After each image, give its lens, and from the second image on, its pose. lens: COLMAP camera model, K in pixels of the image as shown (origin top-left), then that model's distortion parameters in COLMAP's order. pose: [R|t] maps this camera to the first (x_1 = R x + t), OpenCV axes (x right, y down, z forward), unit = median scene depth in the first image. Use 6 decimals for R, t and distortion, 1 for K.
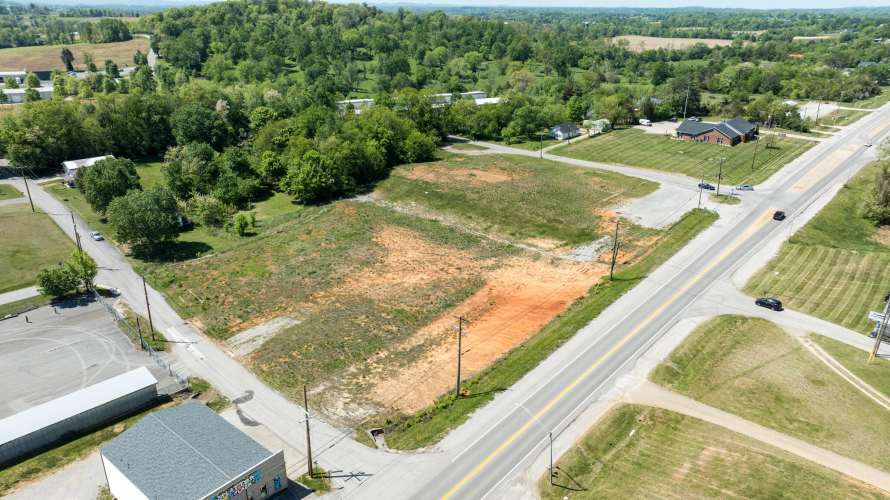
lens RADIAL K [[624.3, 0, 449.8], [0, 624.3, 248.6], [0, 0, 1]] dist [-0.033134, 0.031340]
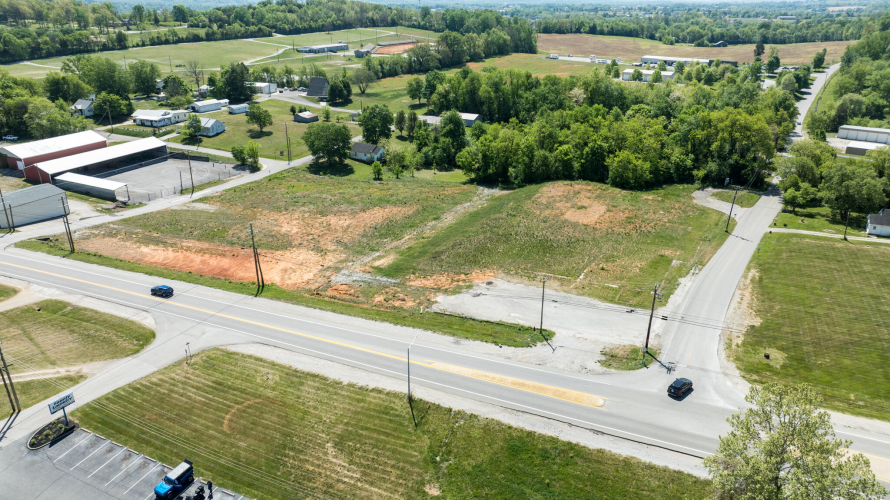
lens RADIAL K [[624.3, 0, 450.4], [0, 624.3, 248.3], [0, 0, 1]] dist [-0.033134, 0.031340]
pose [[0.291888, 0.354495, -0.888333, 1.017151], [-0.352050, 0.903394, 0.244828, -0.292417], [0.889304, 0.241274, 0.388490, 0.764923]]
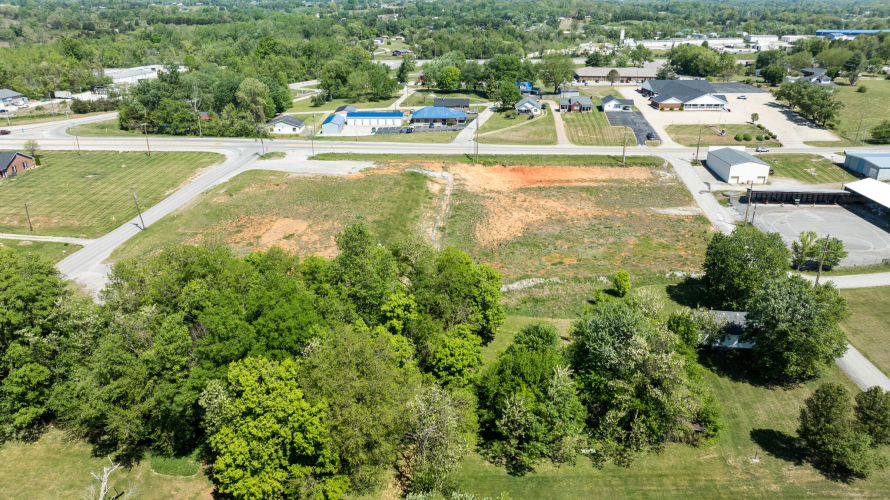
lens RADIAL K [[624.3, 0, 445.9], [0, 624.3, 248.8], [0, 0, 1]] dist [-0.033134, 0.031340]
pose [[-0.641780, -0.298779, 0.706293, -0.826747], [0.273556, 0.771208, 0.574809, -0.659224], [-0.716439, 0.562112, -0.413213, 1.646923]]
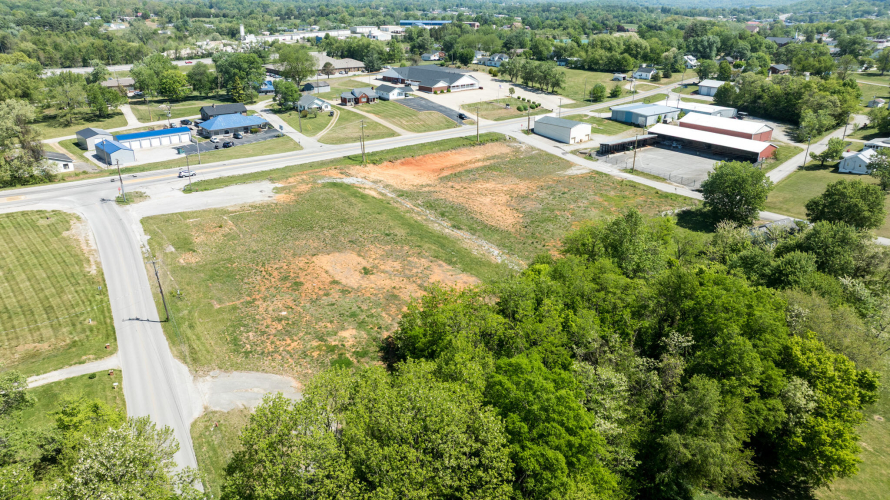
lens RADIAL K [[624.3, 0, 448.1], [0, 624.3, 247.1], [0, 0, 1]] dist [-0.033134, 0.031340]
pose [[-0.985941, -0.077176, 0.148200, -0.174121], [0.045952, 0.727506, 0.684561, -0.746671], [-0.160648, 0.681747, -0.713732, 1.949165]]
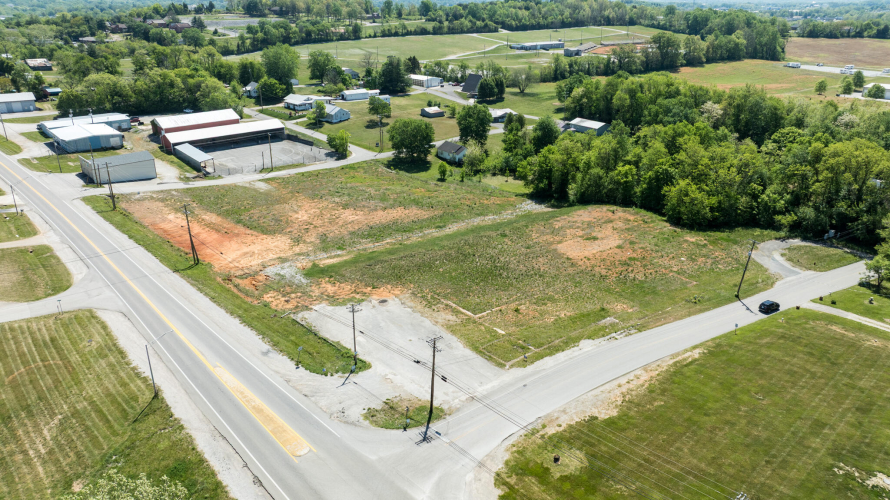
lens RADIAL K [[624.3, 0, 449.4], [0, 624.3, 250.9], [0, 0, 1]] dist [-0.033134, 0.031340]
pose [[-0.129197, 0.374840, -0.918043, 0.988332], [-0.367320, 0.841852, 0.395425, -0.455030], [0.921078, 0.388303, 0.028921, 1.174568]]
